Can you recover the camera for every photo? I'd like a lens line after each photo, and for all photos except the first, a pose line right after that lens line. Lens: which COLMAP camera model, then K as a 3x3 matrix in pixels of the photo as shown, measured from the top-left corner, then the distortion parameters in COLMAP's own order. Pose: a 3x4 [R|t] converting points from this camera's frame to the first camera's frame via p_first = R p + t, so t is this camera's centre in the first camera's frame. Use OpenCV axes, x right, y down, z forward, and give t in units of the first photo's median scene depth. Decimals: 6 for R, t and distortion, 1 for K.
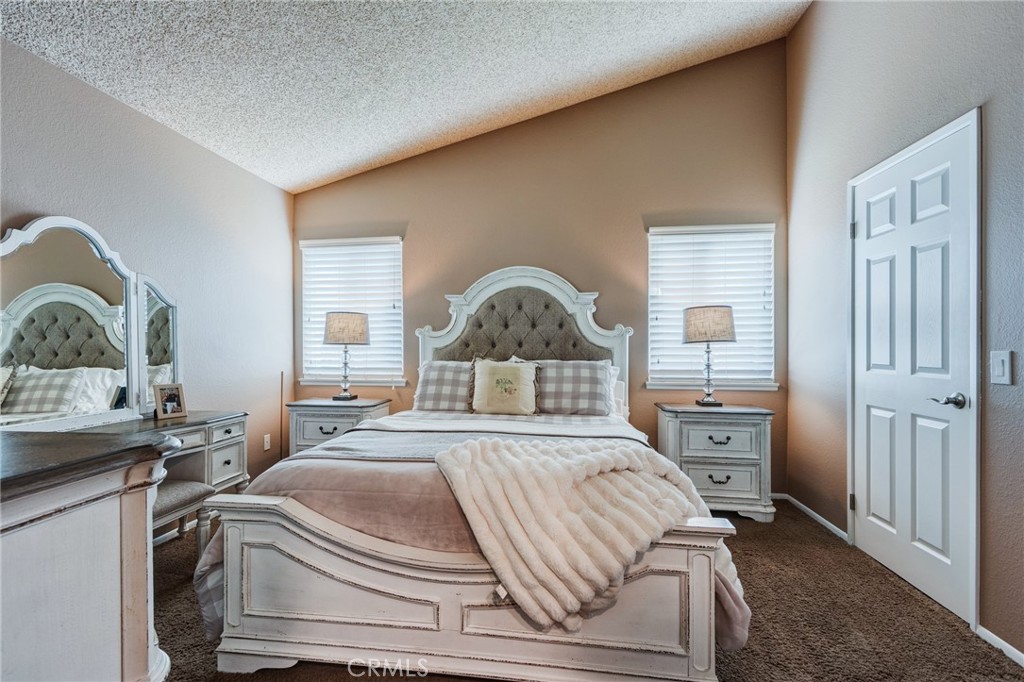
lens RADIAL K [[464.2, 0, 493.4], [0, 464.2, 341.5], [0, 0, 1]] dist [0.009304, -0.004062]
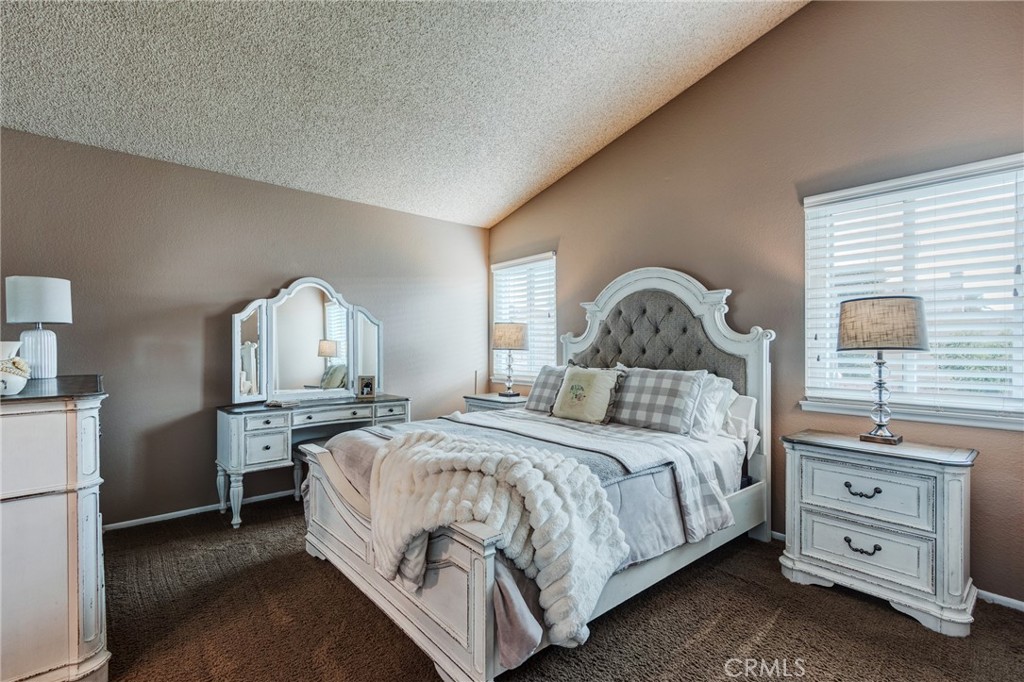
lens RADIAL K [[464.2, 0, 504.8], [0, 464.2, 340.9], [0, 0, 1]] dist [0.009304, -0.004062]
pose [[0.753565, -0.007144, -0.657335, 0.496961], [0.003325, 0.999970, -0.007055, -0.008712], [0.657365, 0.003131, 0.753566, 0.109292]]
